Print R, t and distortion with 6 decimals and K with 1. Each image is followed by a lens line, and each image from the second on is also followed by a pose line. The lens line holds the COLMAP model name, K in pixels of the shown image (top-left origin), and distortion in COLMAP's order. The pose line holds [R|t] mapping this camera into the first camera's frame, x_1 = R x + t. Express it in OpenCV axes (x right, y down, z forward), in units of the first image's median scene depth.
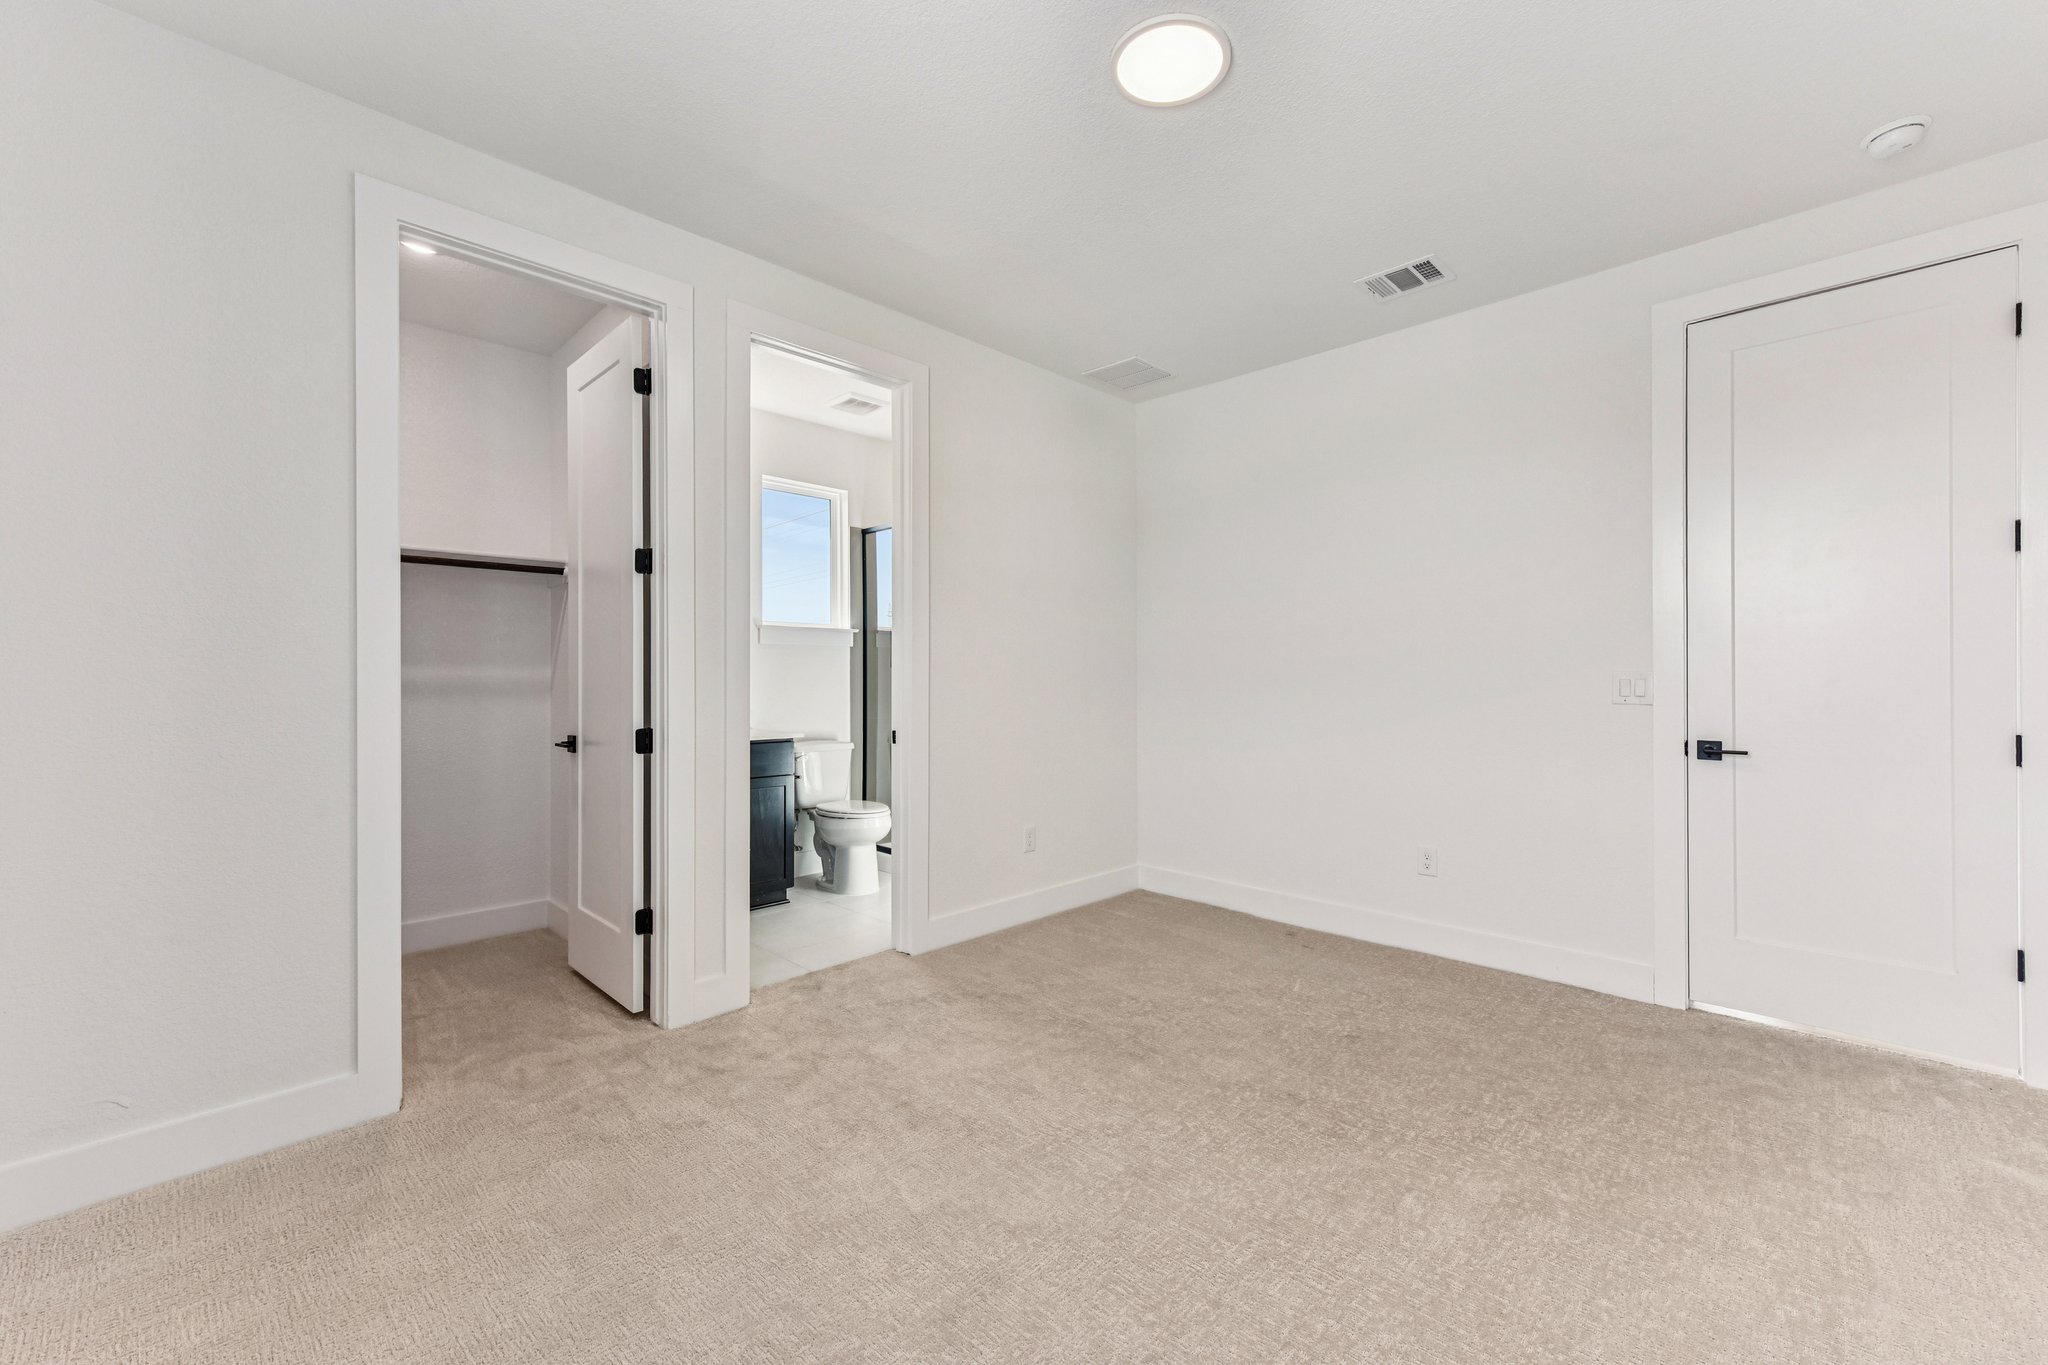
lens RADIAL K [[827.8, 0, 1028.4], [0, 827.8, 690.5], [0, 0, 1]] dist [0.001821, 0.000092]
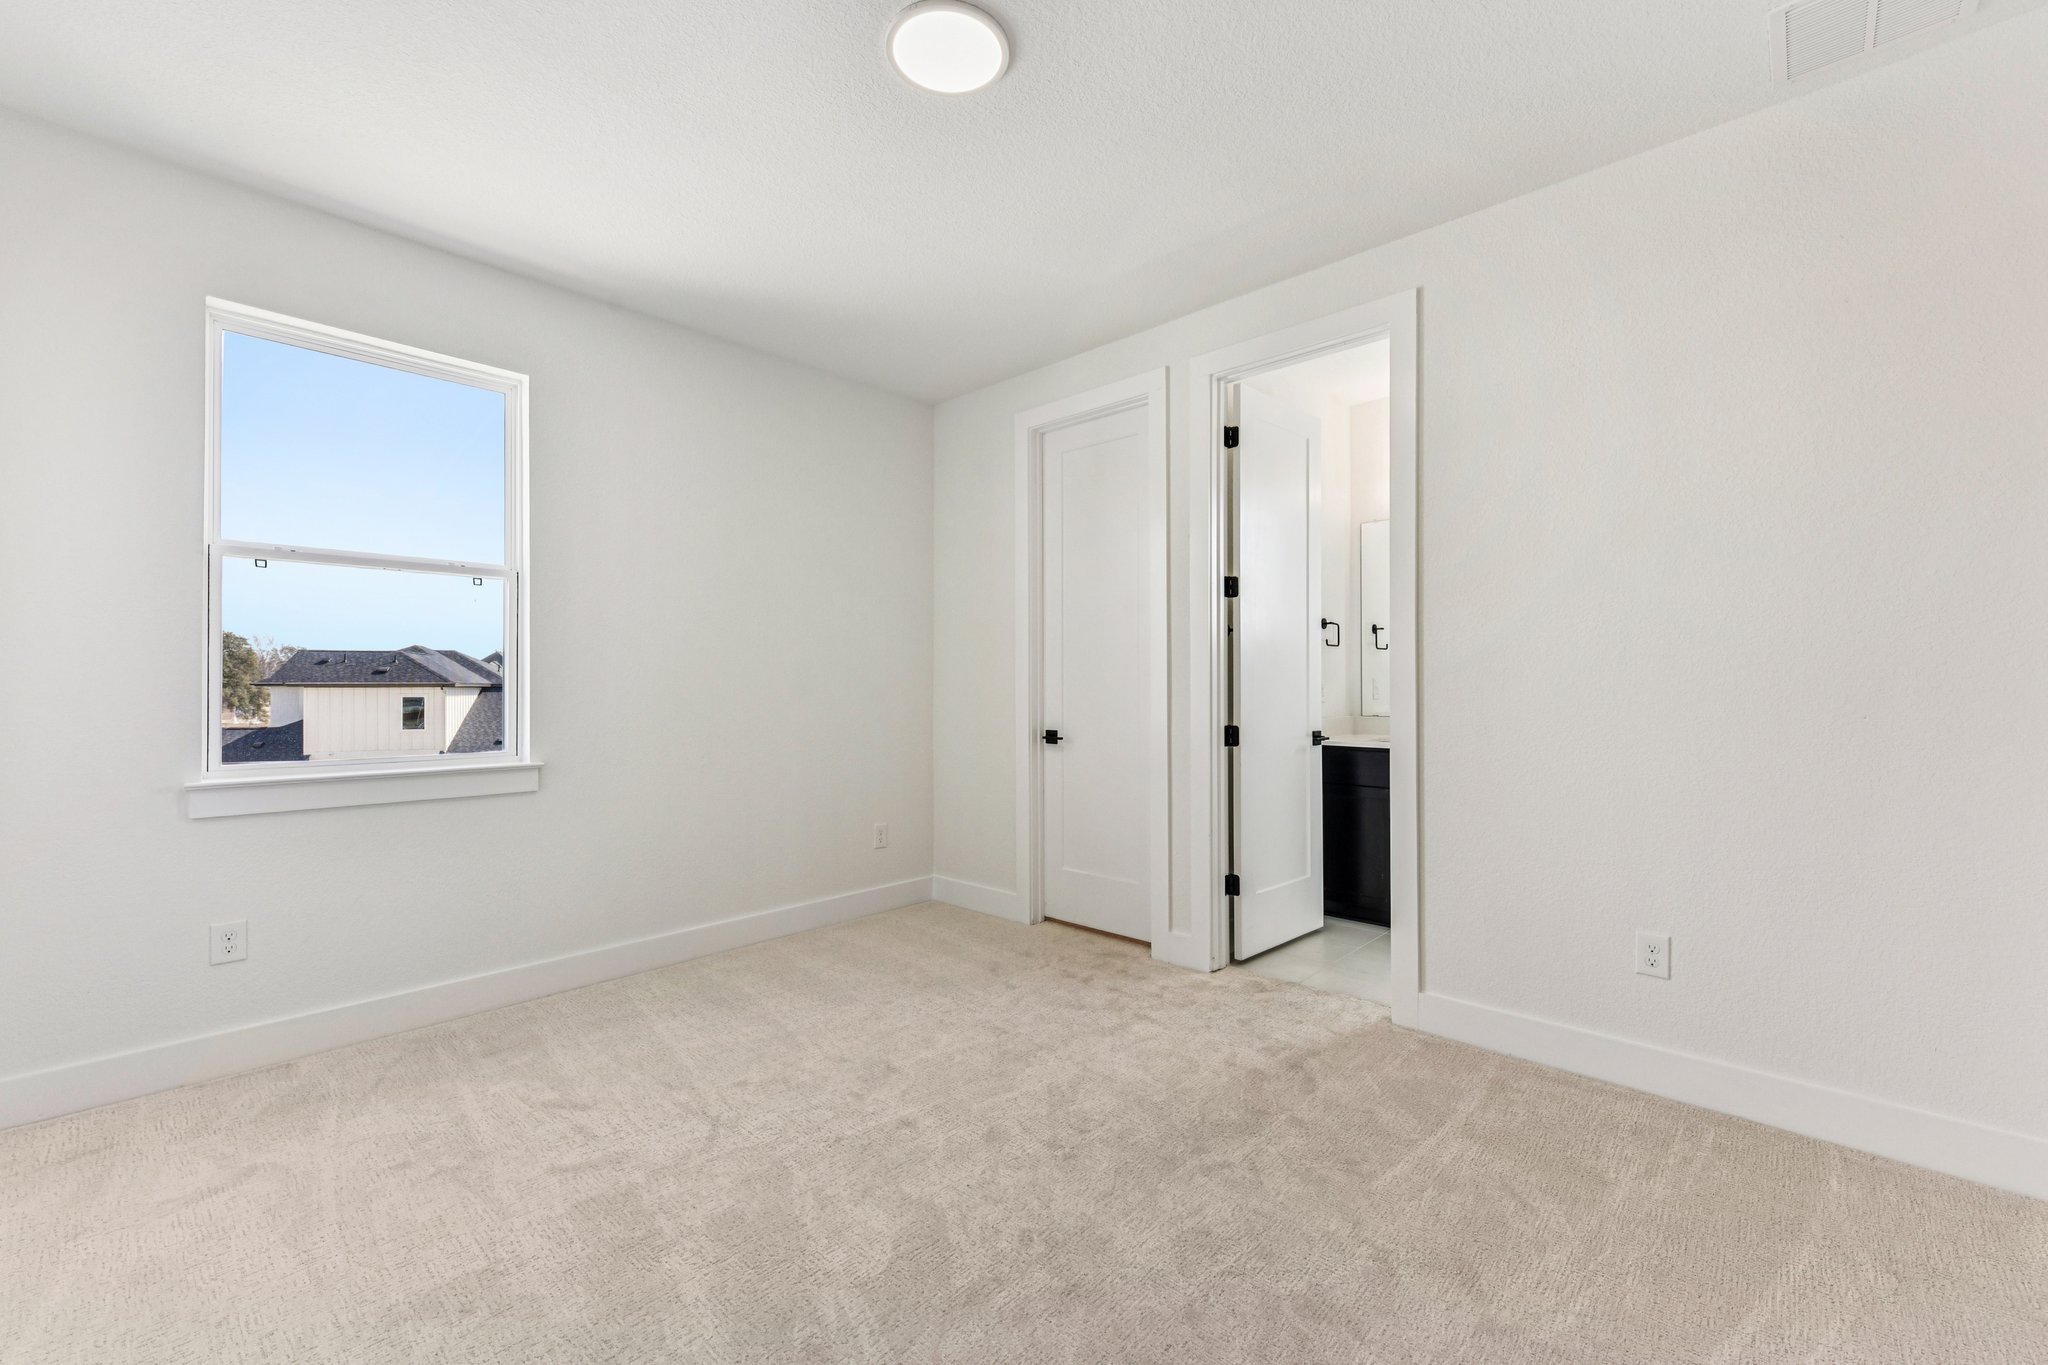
lens RADIAL K [[827.8, 0, 1017.9], [0, 827.8, 688.3], [0, 0, 1]] dist [0.001821, 0.000092]
pose [[-0.007471, -0.001294, -0.999971, 0.768506], [0.002869, 0.999995, -0.001315, -0.008346], [0.999968, -0.002879, -0.007468, 0.724616]]
